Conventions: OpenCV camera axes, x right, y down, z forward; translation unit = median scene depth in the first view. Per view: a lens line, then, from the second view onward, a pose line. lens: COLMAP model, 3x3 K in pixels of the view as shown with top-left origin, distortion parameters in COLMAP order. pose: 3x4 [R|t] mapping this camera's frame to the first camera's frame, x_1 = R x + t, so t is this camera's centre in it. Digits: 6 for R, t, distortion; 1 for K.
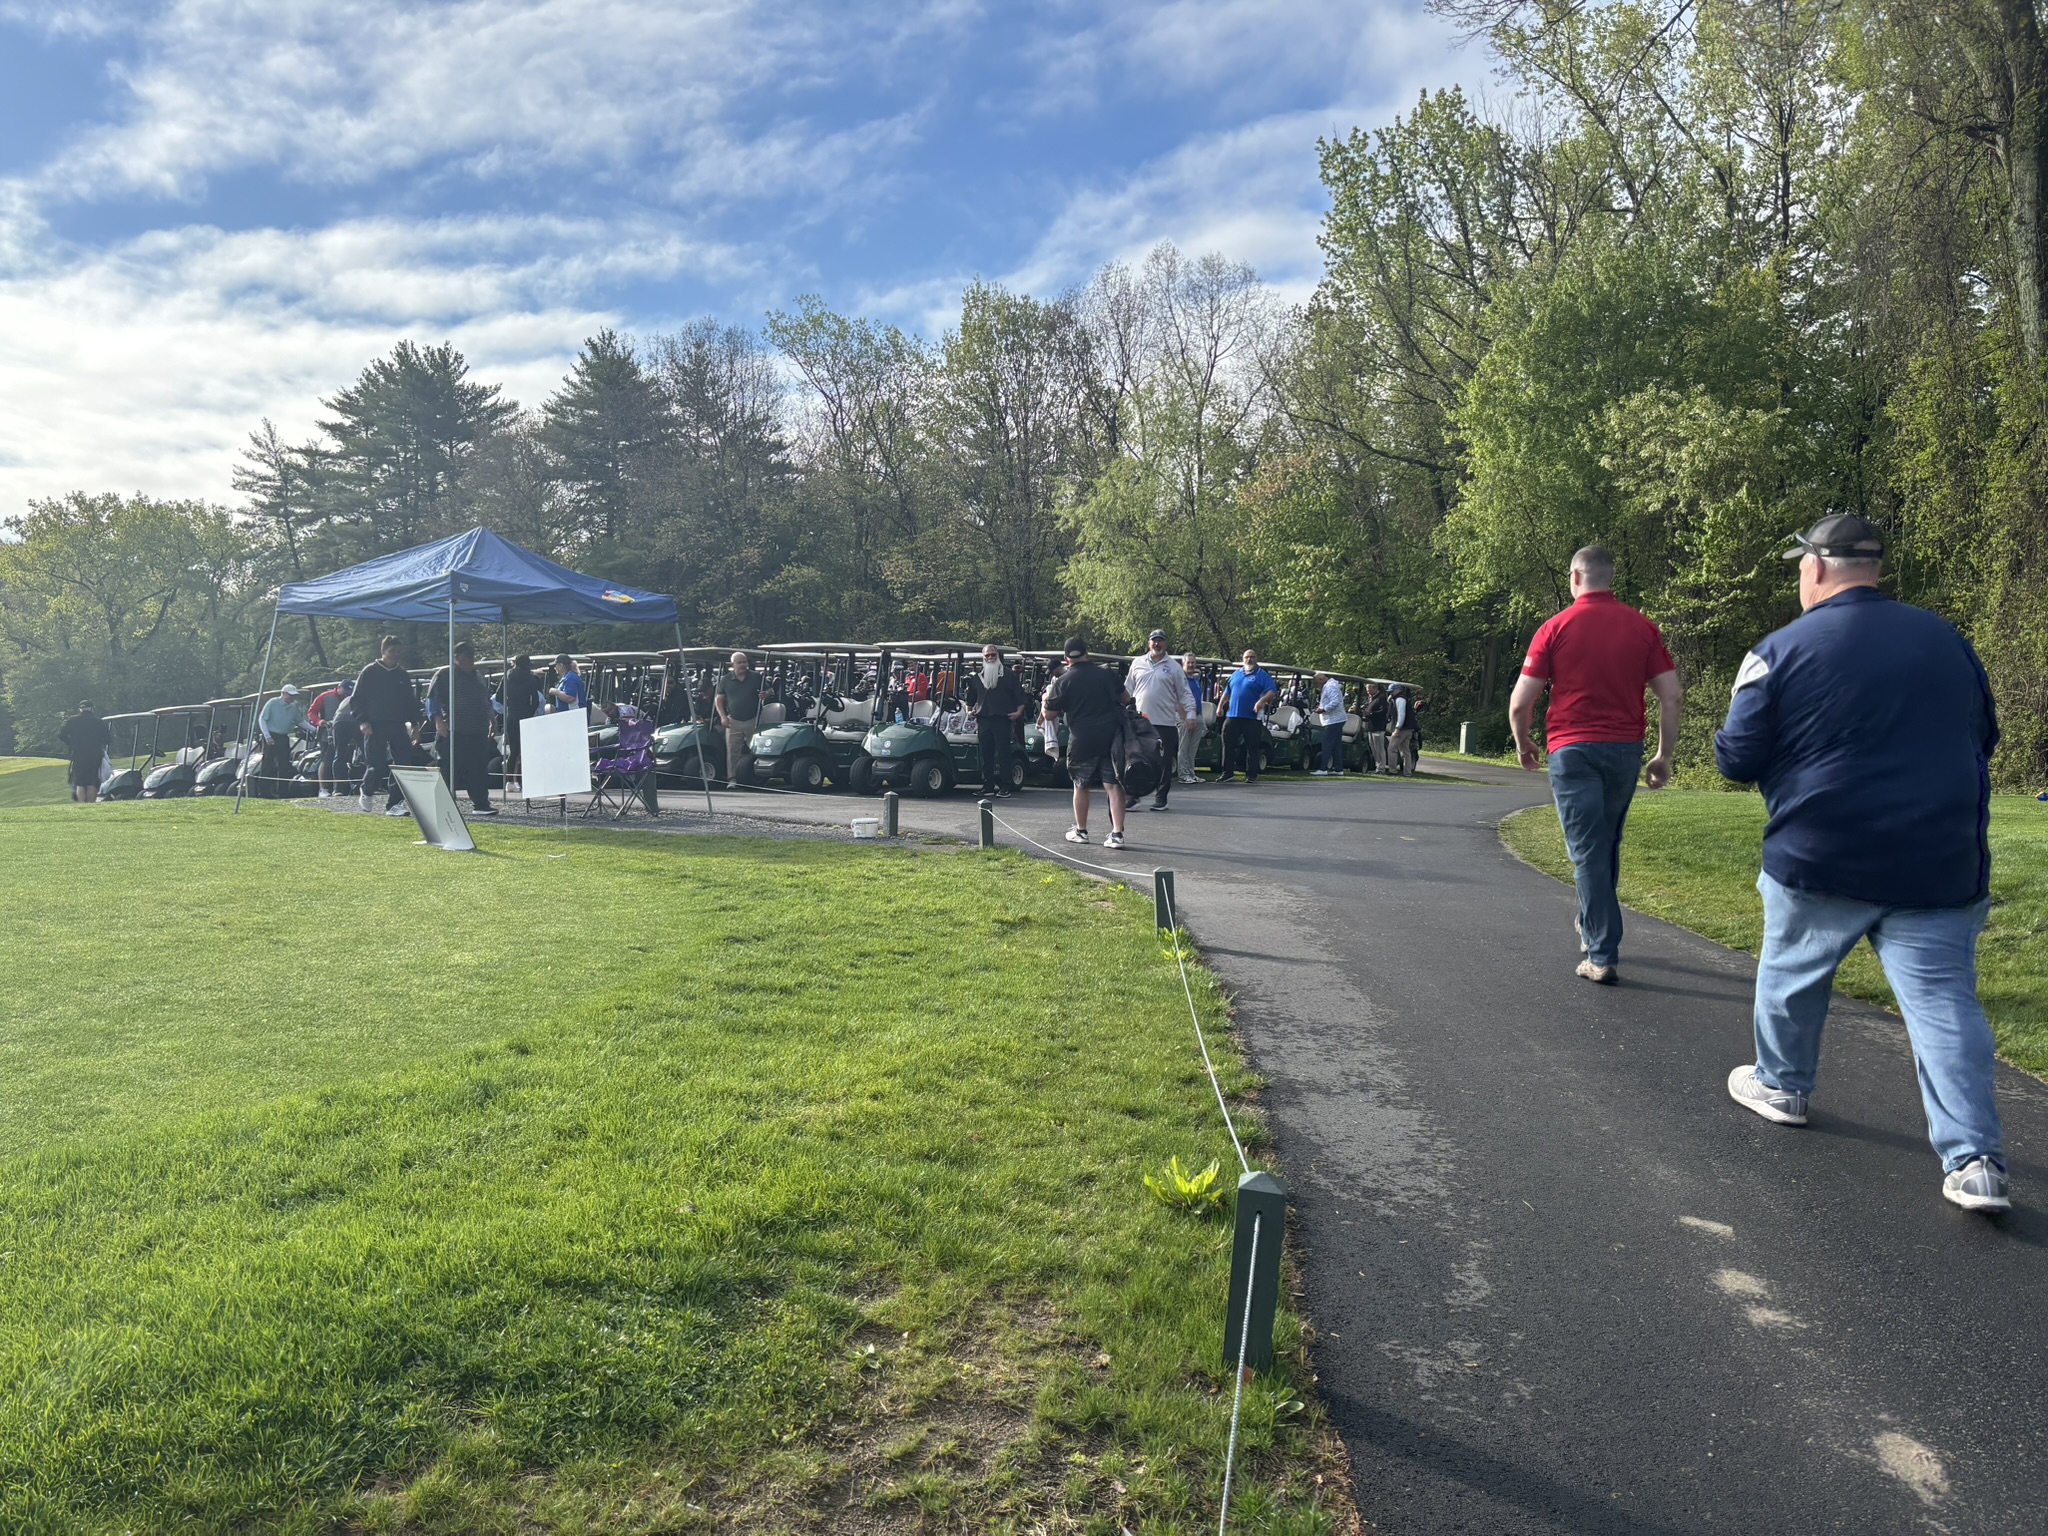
lens RADIAL K [[1536.5, 0, 1035.4], [0, 1536.5, 796.0], [0, 0, 1]] dist [0.037420, -0.043201]
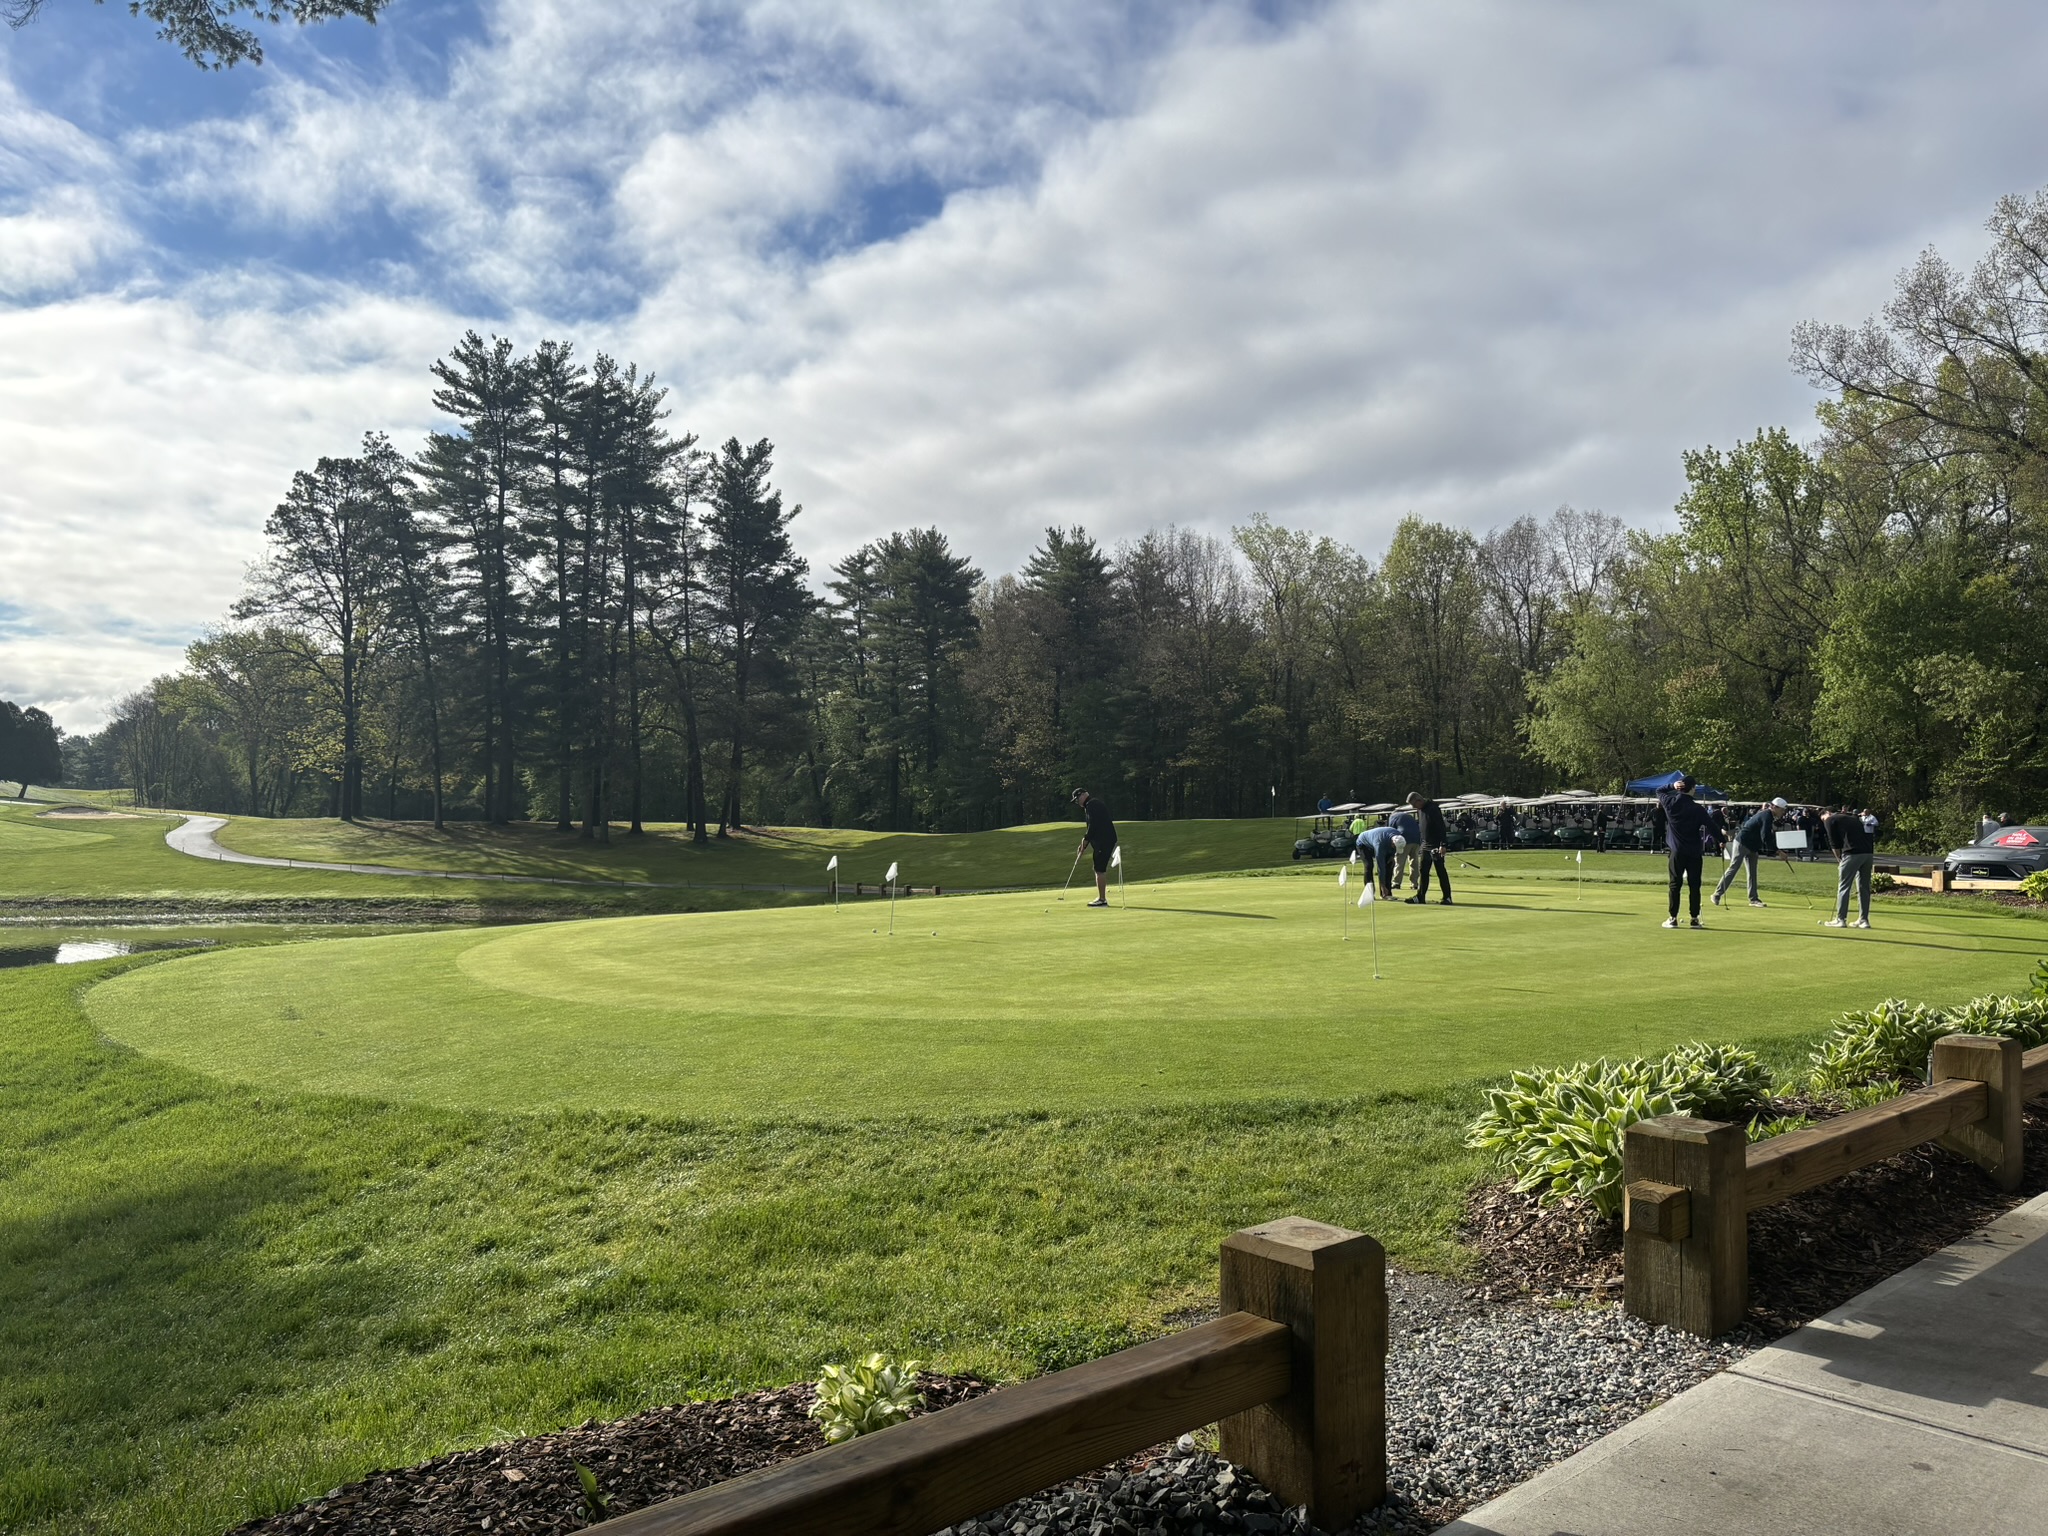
lens RADIAL K [[1536.5, 0, 1042.0], [0, 1536.5, 819.5], [0, 0, 1]] dist [0.037420, -0.043201]
pose [[0.997680, 0.015626, -0.066259, -0.359280], [-0.018136, 0.999134, -0.037441, 0.020042], [0.065617, 0.038556, 0.997100, -0.598452]]
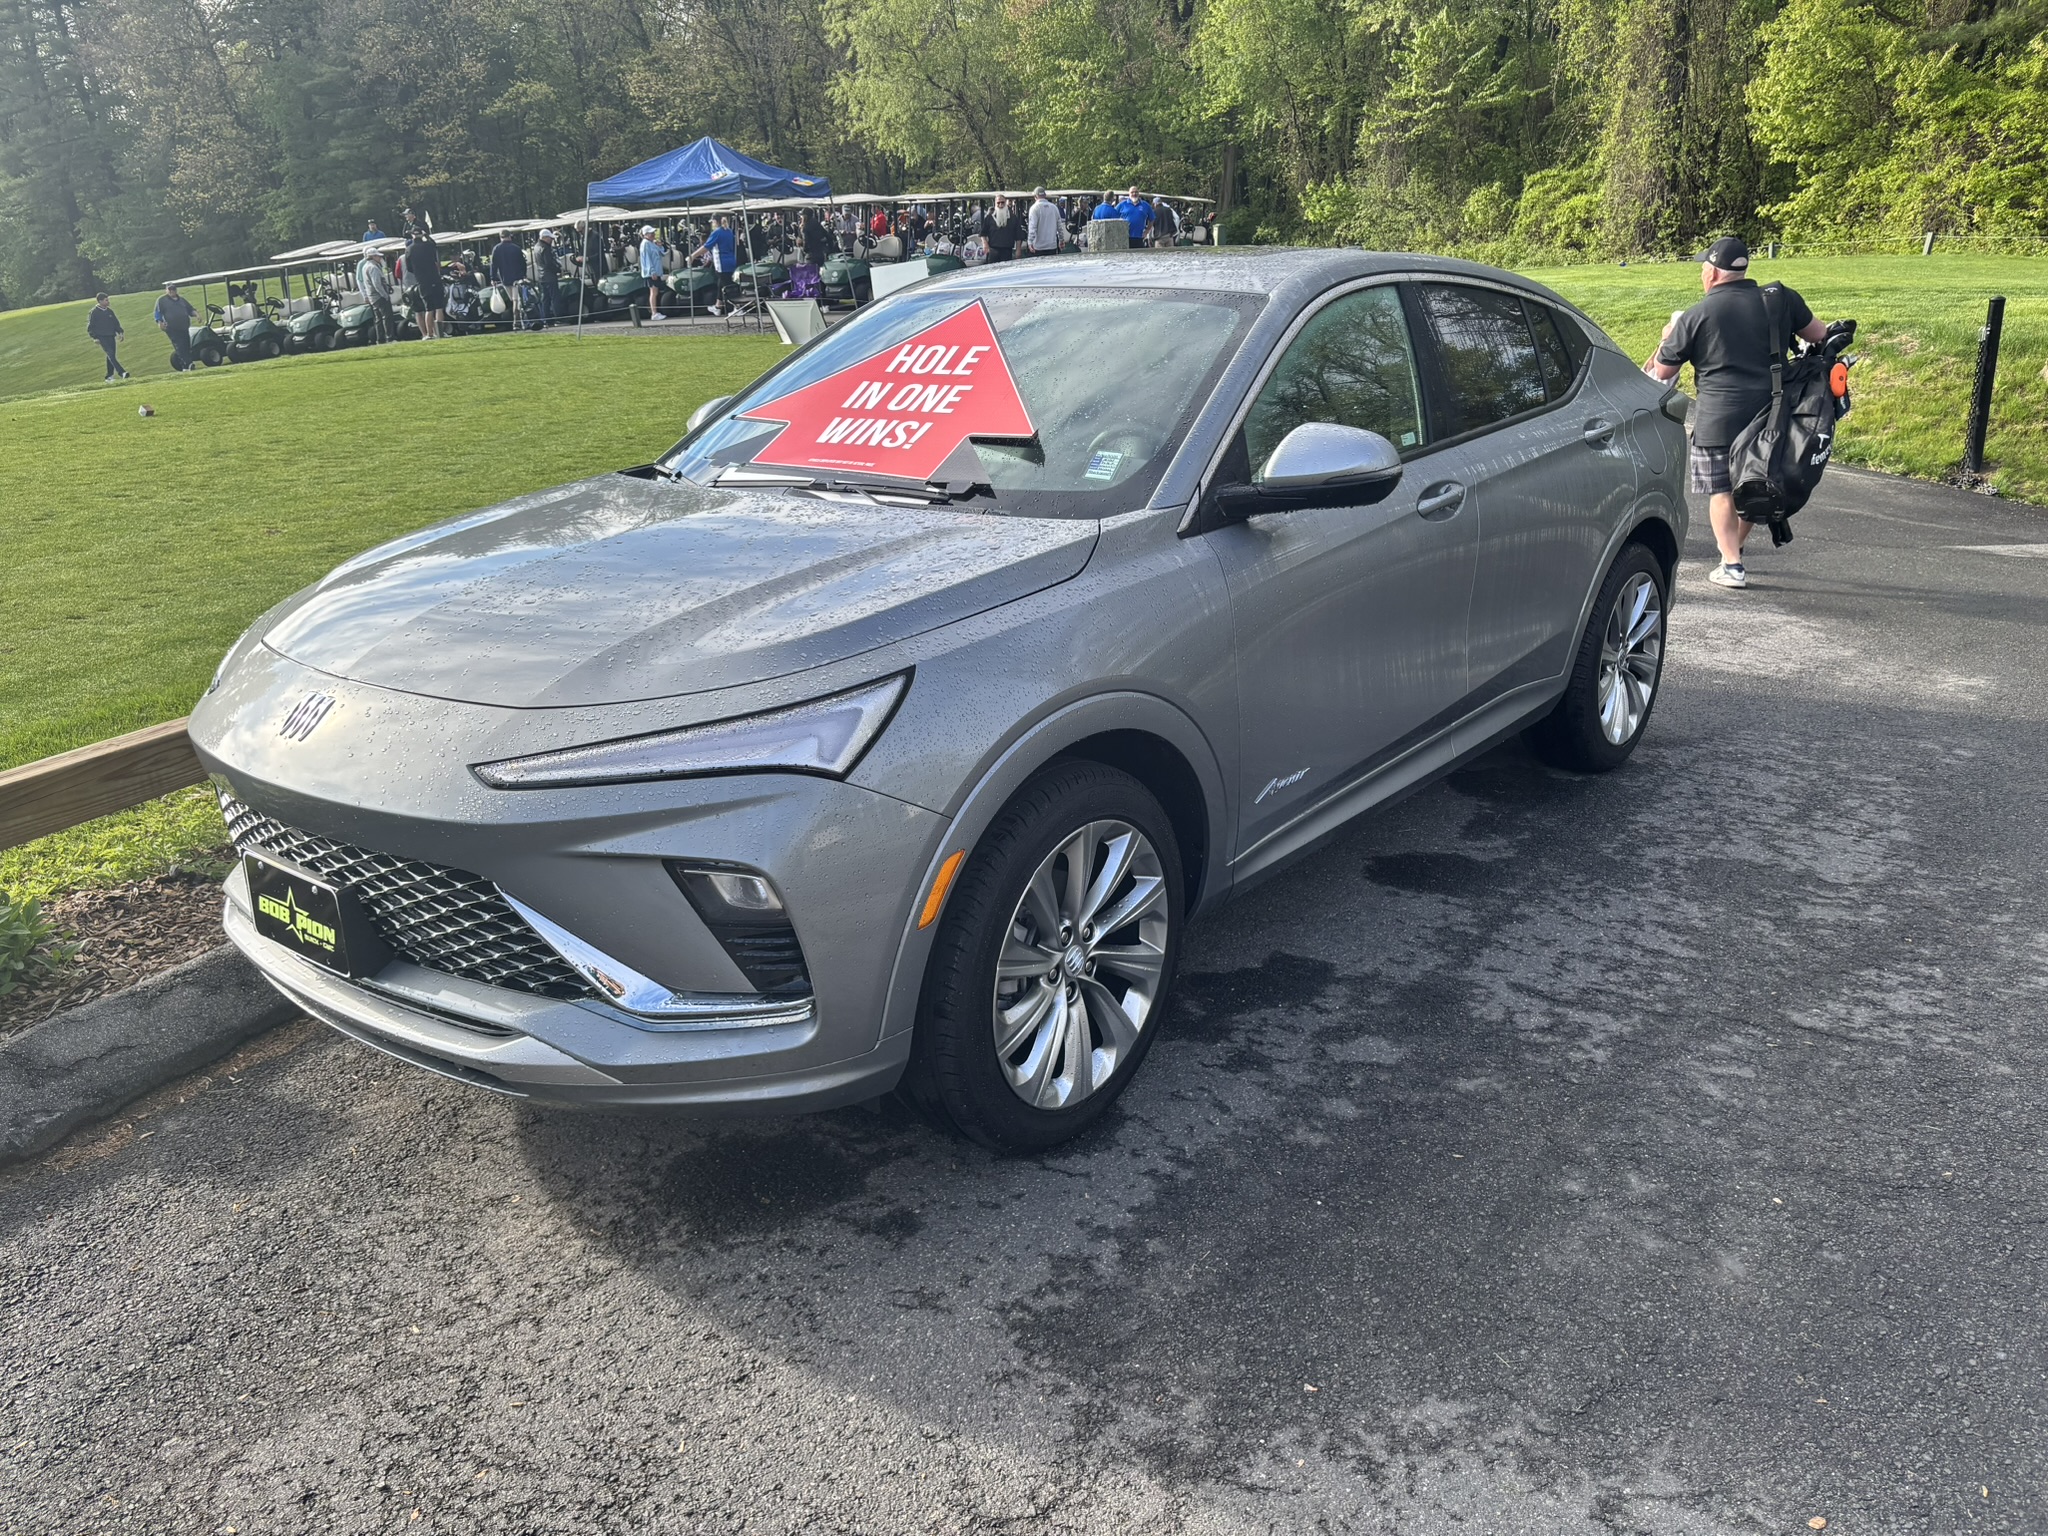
lens RADIAL K [[1536.5, 0, 1012.2], [0, 1536.5, 790.5], [0, 0, 1]] dist [0.037420, -0.043201]
pose [[0.981894, -0.107860, 0.155726, -0.077157], [0.056784, 0.951855, 0.301244, 0.000102], [-0.180721, -0.286947, 0.940745, -0.153404]]
